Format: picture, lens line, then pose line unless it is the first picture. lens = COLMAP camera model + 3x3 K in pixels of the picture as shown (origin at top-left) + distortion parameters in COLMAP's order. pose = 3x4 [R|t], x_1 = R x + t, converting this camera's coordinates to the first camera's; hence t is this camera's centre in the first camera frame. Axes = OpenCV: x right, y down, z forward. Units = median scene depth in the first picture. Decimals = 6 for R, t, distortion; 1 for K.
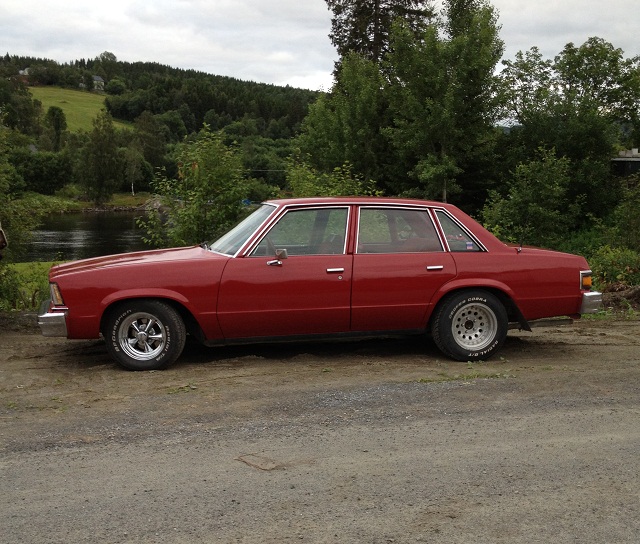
lens RADIAL K [[715.2, 0, 320.0], [0, 715.2, 271.7], [0, 0, 1]] dist [0.048587, 0.000000]
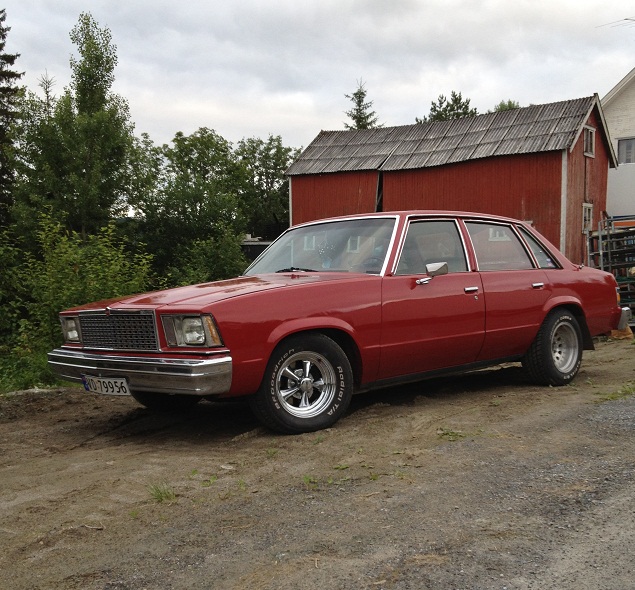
lens RADIAL K [[762.1, 0, 317.6], [0, 762.1, 295.3], [0, 0, 1]] dist [-0.009353, 0.000000]
pose [[0.867044, -0.043018, 0.496371, -0.562237], [0.089740, 0.993456, -0.070656, 0.050900], [-0.490083, 0.105806, 0.865231, 0.285643]]
